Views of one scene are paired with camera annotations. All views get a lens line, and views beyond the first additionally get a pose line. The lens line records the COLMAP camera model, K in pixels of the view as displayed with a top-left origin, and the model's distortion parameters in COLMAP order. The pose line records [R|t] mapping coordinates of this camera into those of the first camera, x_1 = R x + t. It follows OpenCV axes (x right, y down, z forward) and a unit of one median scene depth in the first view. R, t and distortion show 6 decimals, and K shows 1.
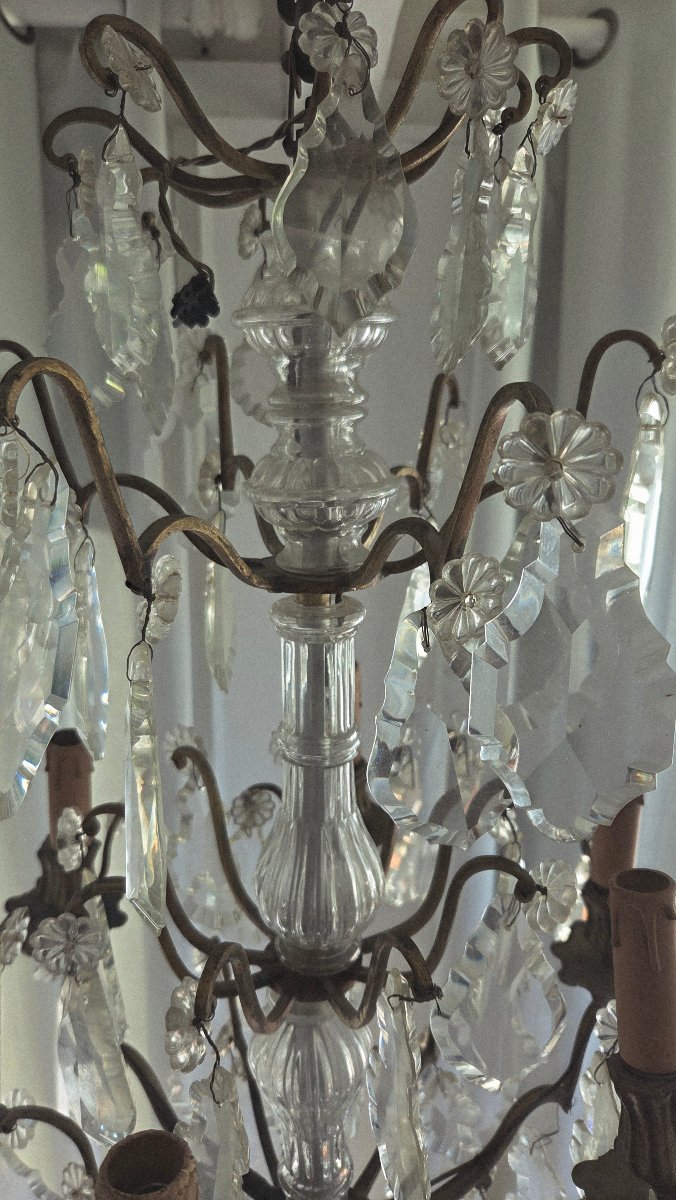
lens RADIAL K [[828.9, 0, 335.7], [0, 828.9, 611.5], [0, 0, 1]] dist [0.046040, -0.055299]
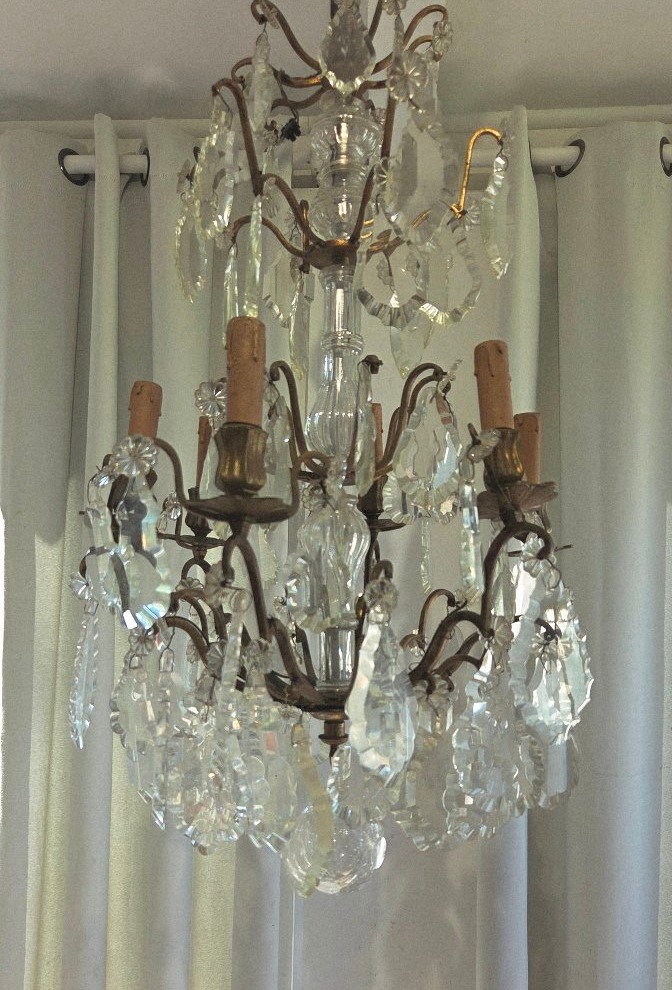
lens RADIAL K [[820.0, 0, 328.9], [0, 820.0, 599.6], [0, 0, 1]] dist [0.034883, 0.000607]
pose [[0.989284, 0.010322, -0.145641, 0.264283], [-0.050215, 0.960702, -0.273001, 1.395408], [0.137100, 0.277388, 0.950925, -0.741927]]
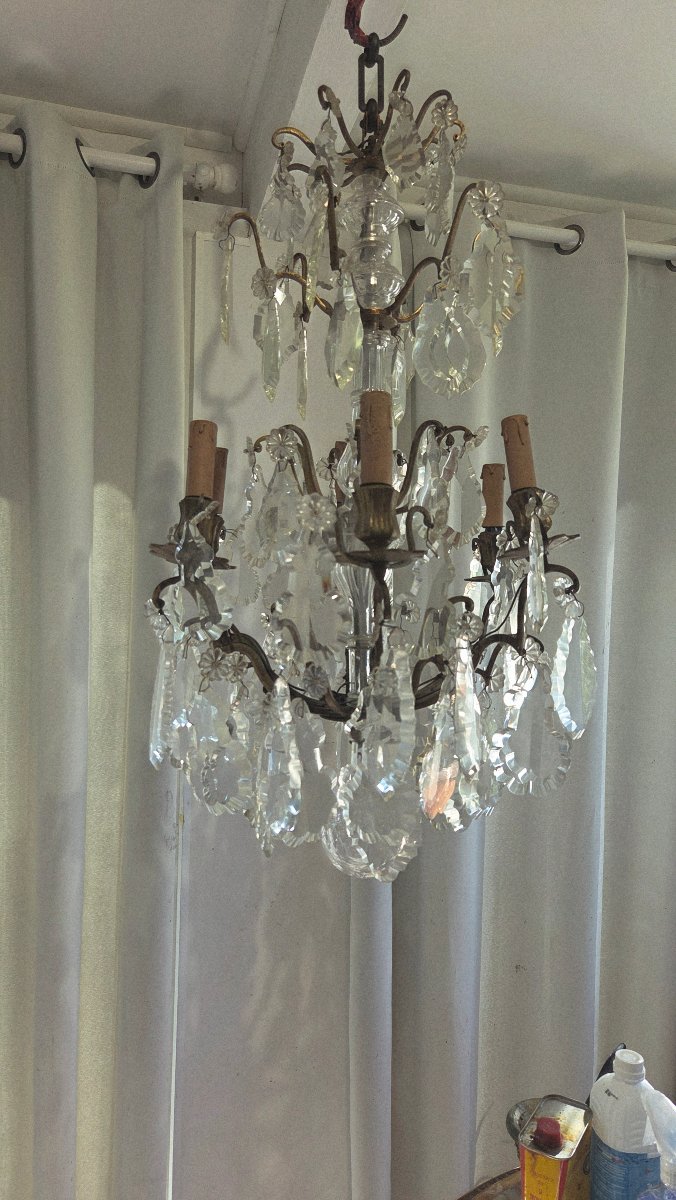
lens RADIAL K [[811.9, 0, 334.5], [0, 811.9, 591.3], [0, 0, 1]] dist [0.056218, -0.002651]
pose [[0.976791, 0.007203, 0.214072, -0.638597], [0.049384, 0.964935, -0.257802, 1.343111], [-0.208422, 0.262390, 0.942185, -0.992335]]
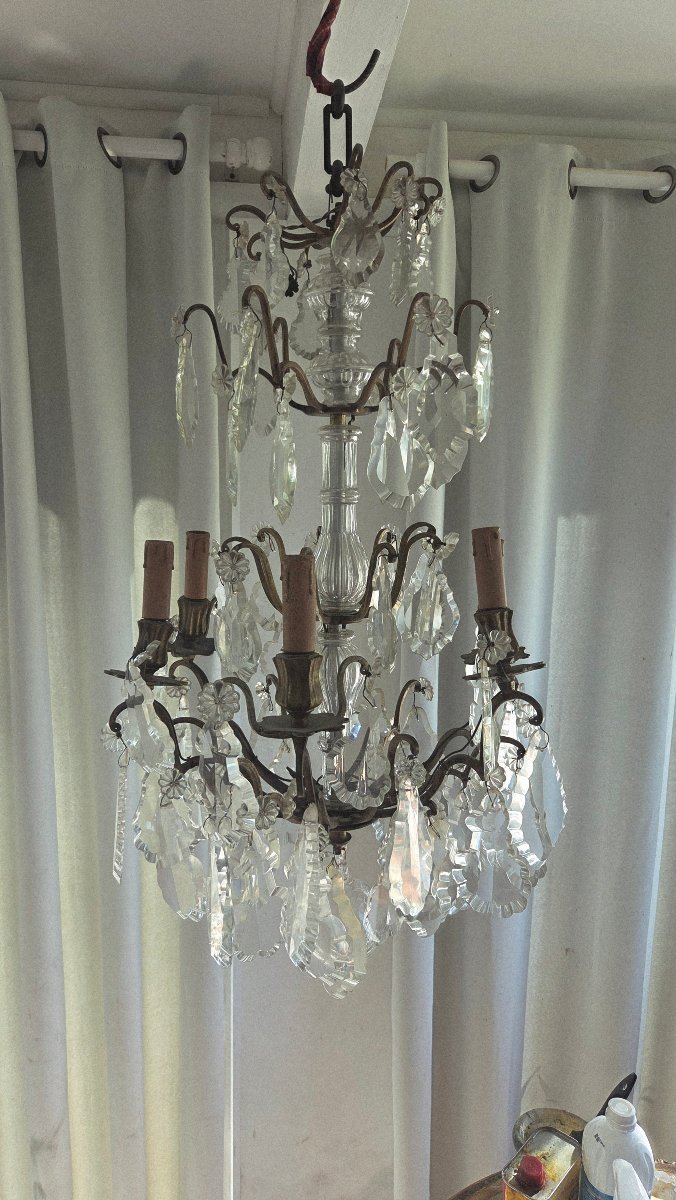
lens RADIAL K [[811.9, 0, 338.3], [0, 811.9, 609.2], [0, 0, 1]] dist [0.051616, 0.000844]
pose [[0.998389, -0.010828, 0.055698, -0.157705], [0.016600, 0.994415, -0.104230, 0.729280], [-0.054258, 0.104986, 0.992992, -1.123881]]
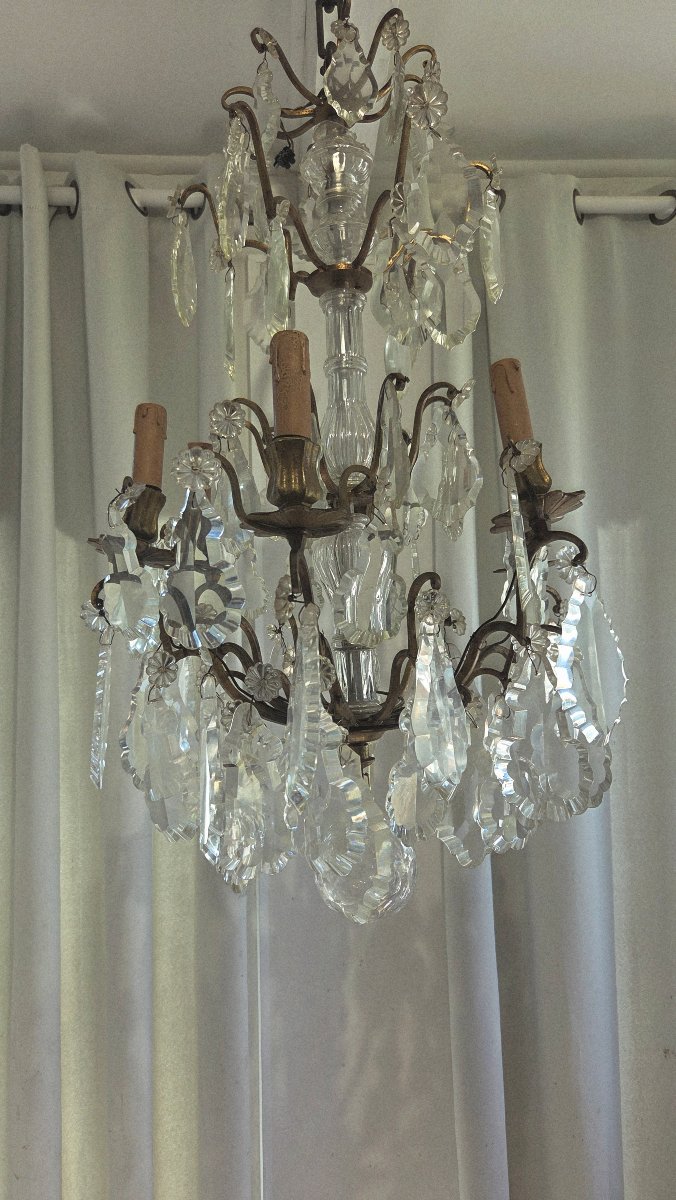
lens RADIAL K [[823.1, 0, 338.0], [0, 823.1, 600.0], [0, 0, 1]] dist [0.040411, 0.000570]
pose [[0.999157, -0.040785, 0.004744, -0.077921], [0.040118, 0.945078, -0.324372, 1.451485], [0.008746, 0.324289, 0.945918, -0.734197]]
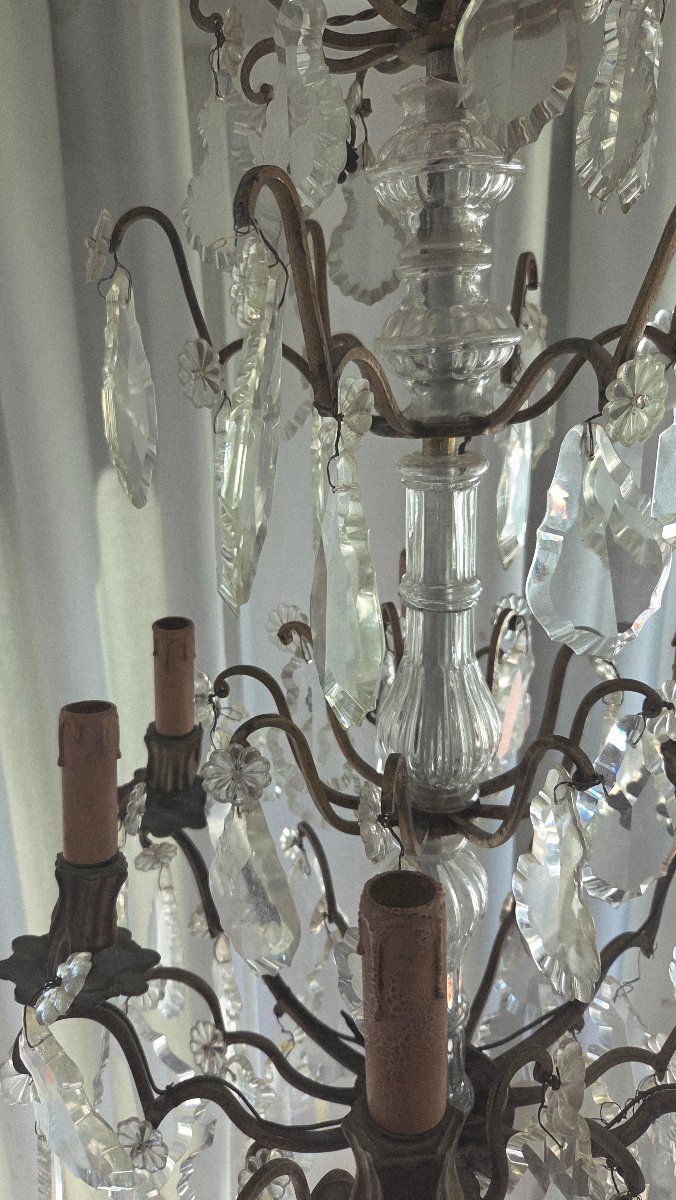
lens RADIAL K [[828.9, 0, 335.7], [0, 828.9, 611.5], [0, 0, 1]] dist [0.046040, -0.055299]
pose [[0.998421, -0.042014, 0.037296, -0.219362], [0.040971, 0.998759, 0.028309, 0.162555], [-0.038439, -0.026736, 0.998903, -0.065309]]
